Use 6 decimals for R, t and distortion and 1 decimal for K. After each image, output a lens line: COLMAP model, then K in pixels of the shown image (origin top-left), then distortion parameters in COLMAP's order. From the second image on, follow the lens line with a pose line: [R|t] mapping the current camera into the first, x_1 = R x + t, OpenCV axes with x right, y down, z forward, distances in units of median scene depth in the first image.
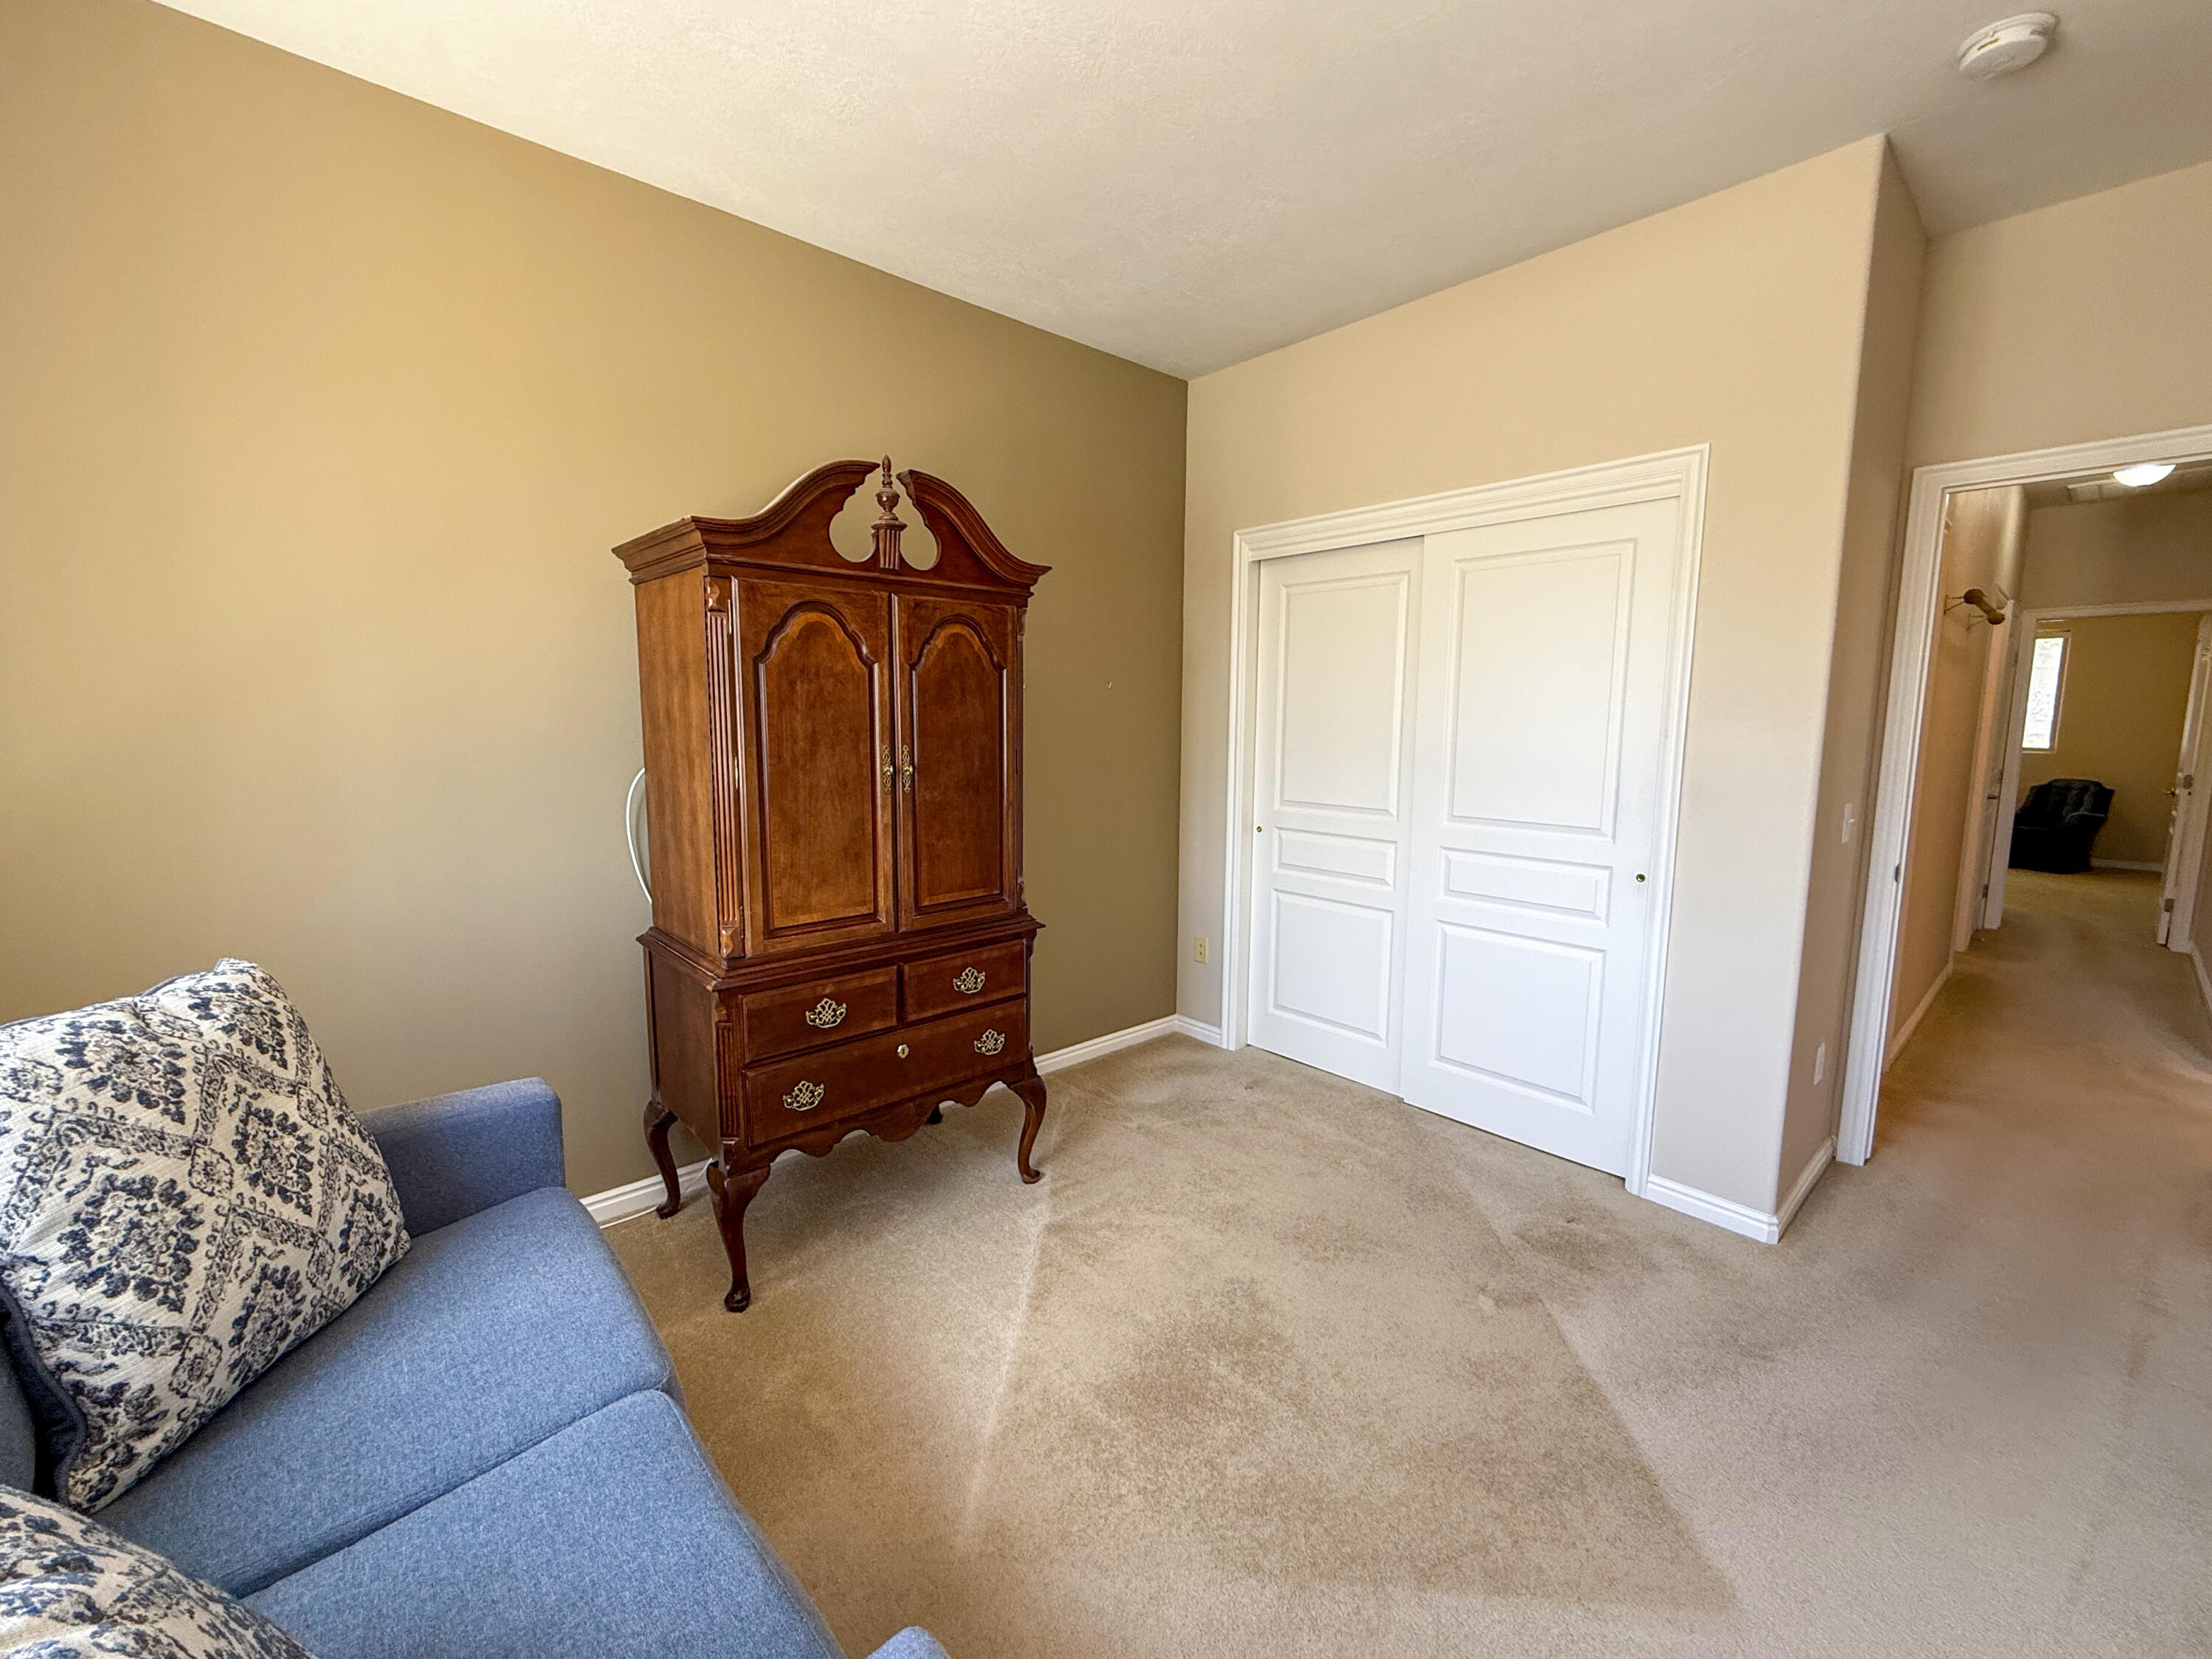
lens RADIAL K [[894.7, 0, 1101.0], [0, 894.7, 828.8], [0, 0, 1]] dist [0.000945, -0.000276]
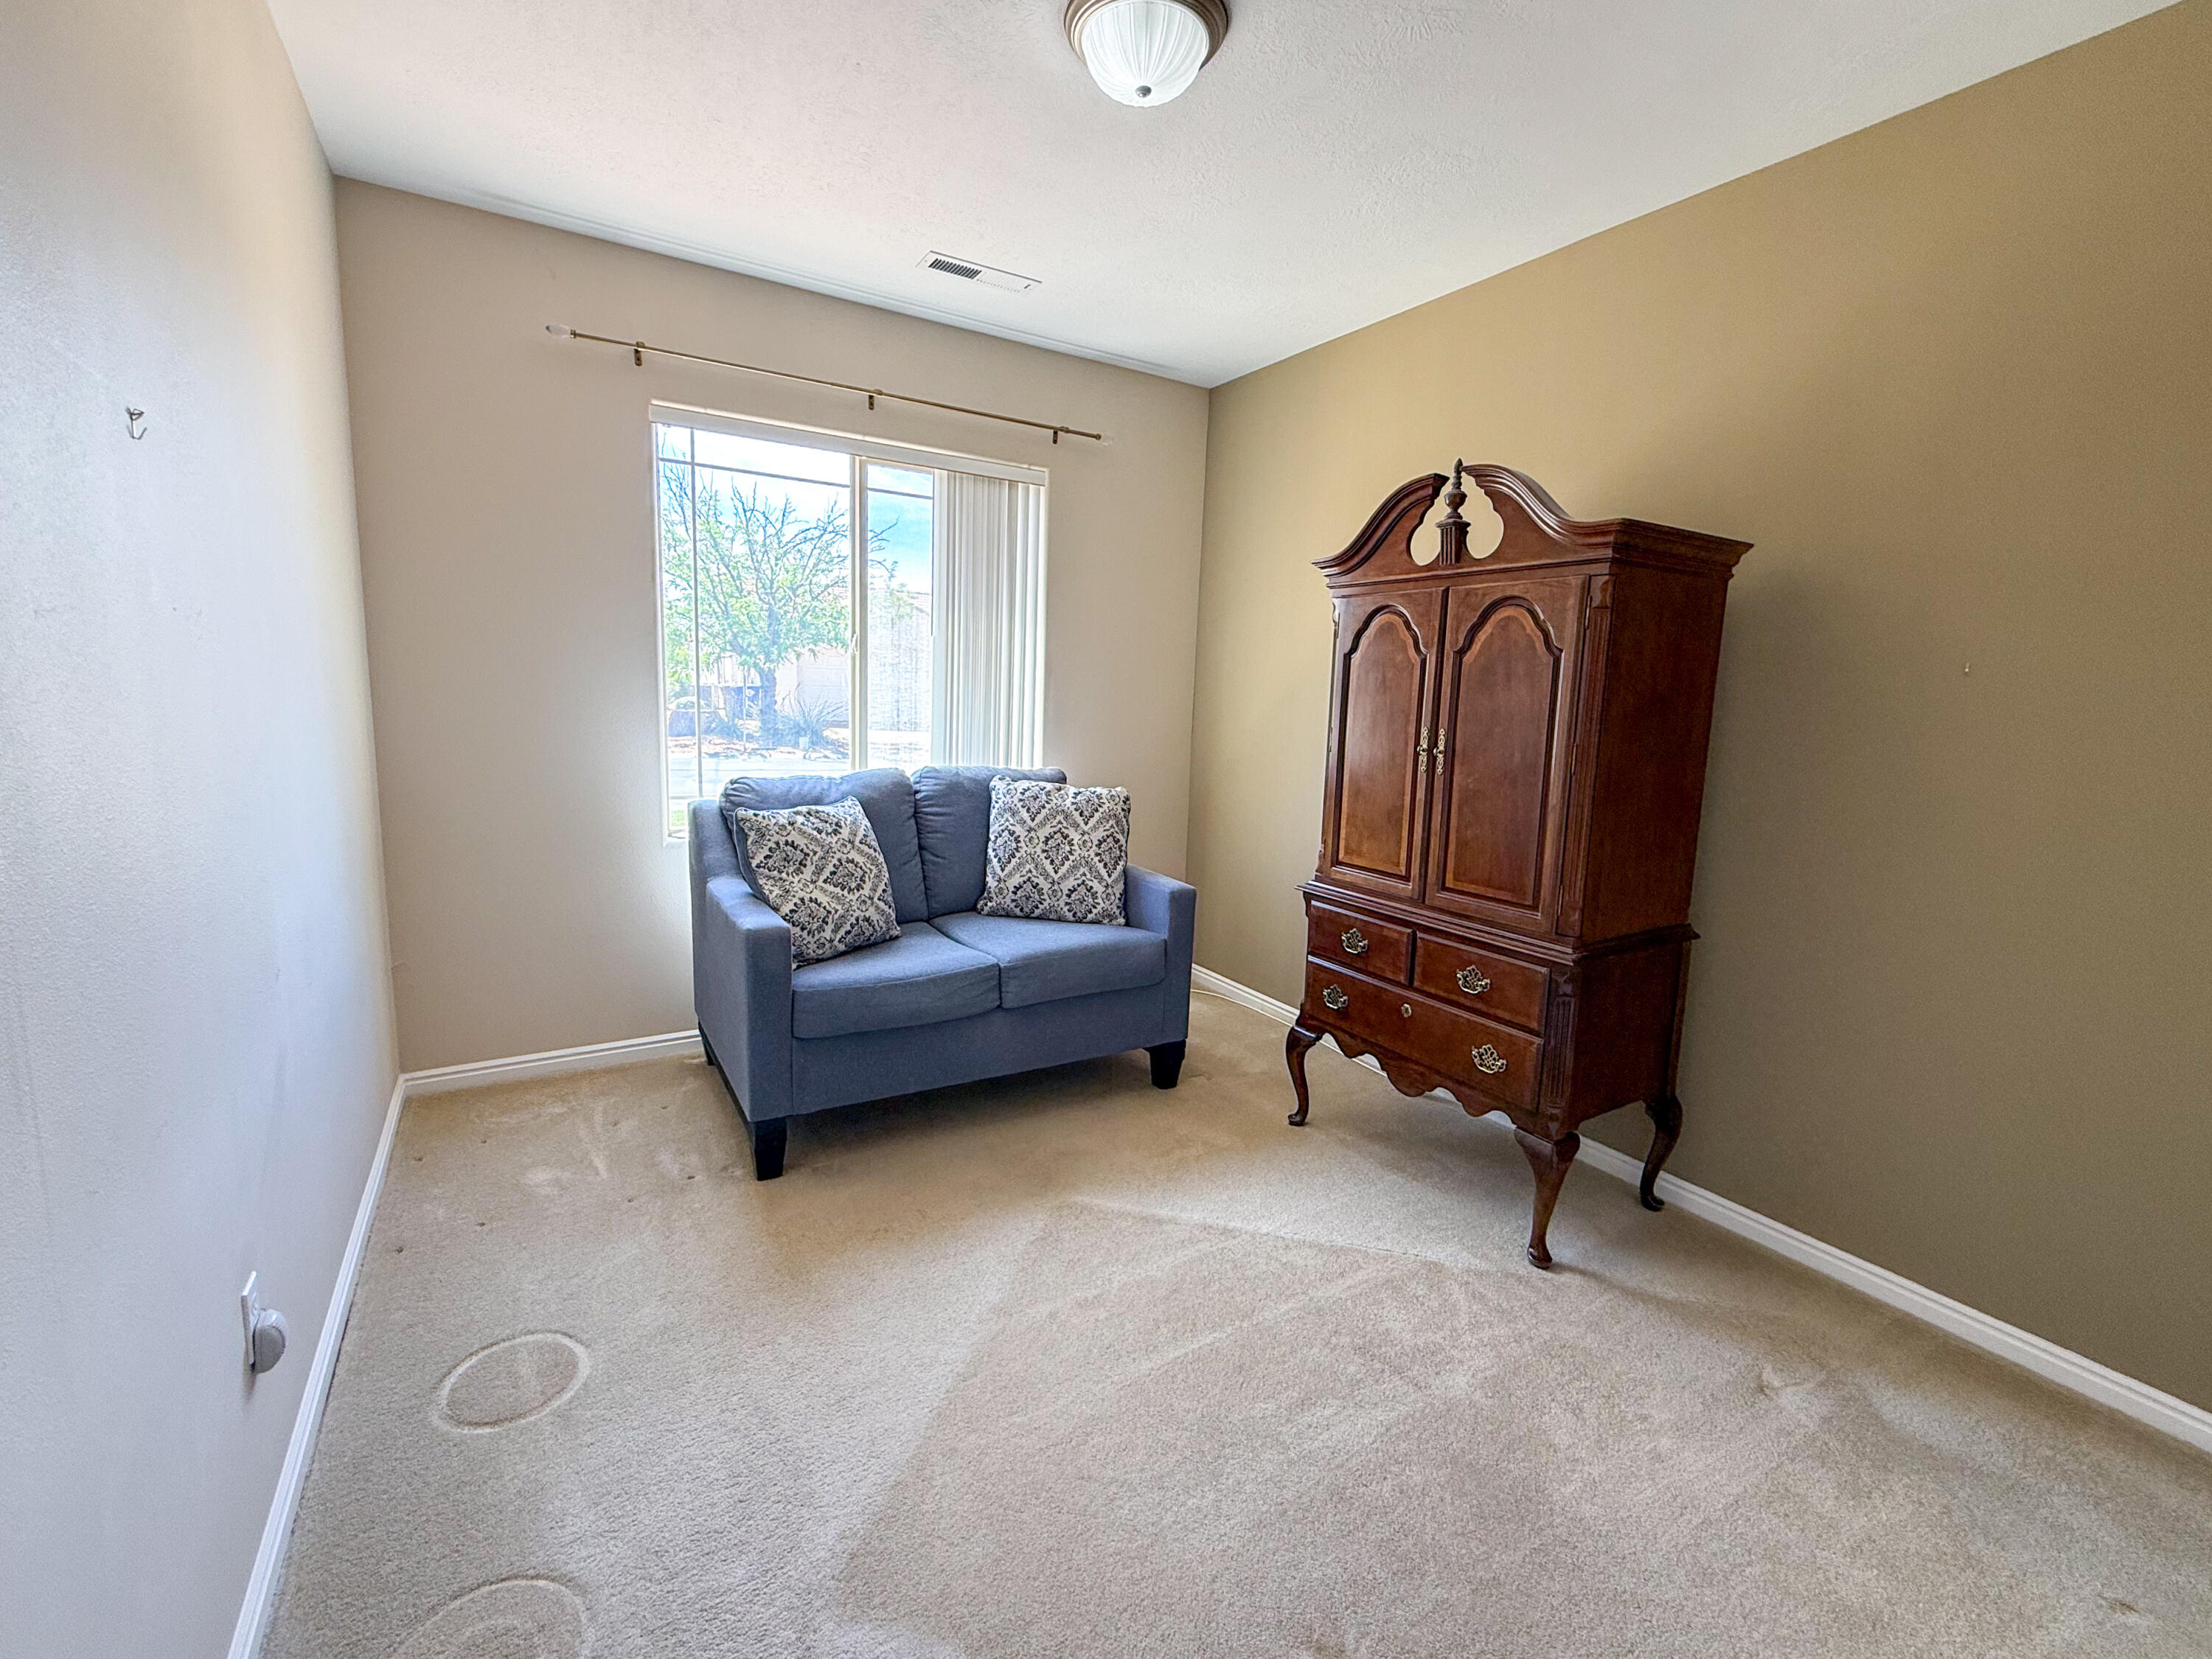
lens RADIAL K [[894.7, 0, 1095.4], [0, 894.7, 819.9], [0, 0, 1]] dist [0.000945, -0.000276]
pose [[-0.154082, 0.136361, -0.978603, 0.869520], [-0.160394, 0.973842, 0.160952, -0.090332], [0.974953, 0.181762, -0.128180, 0.731972]]
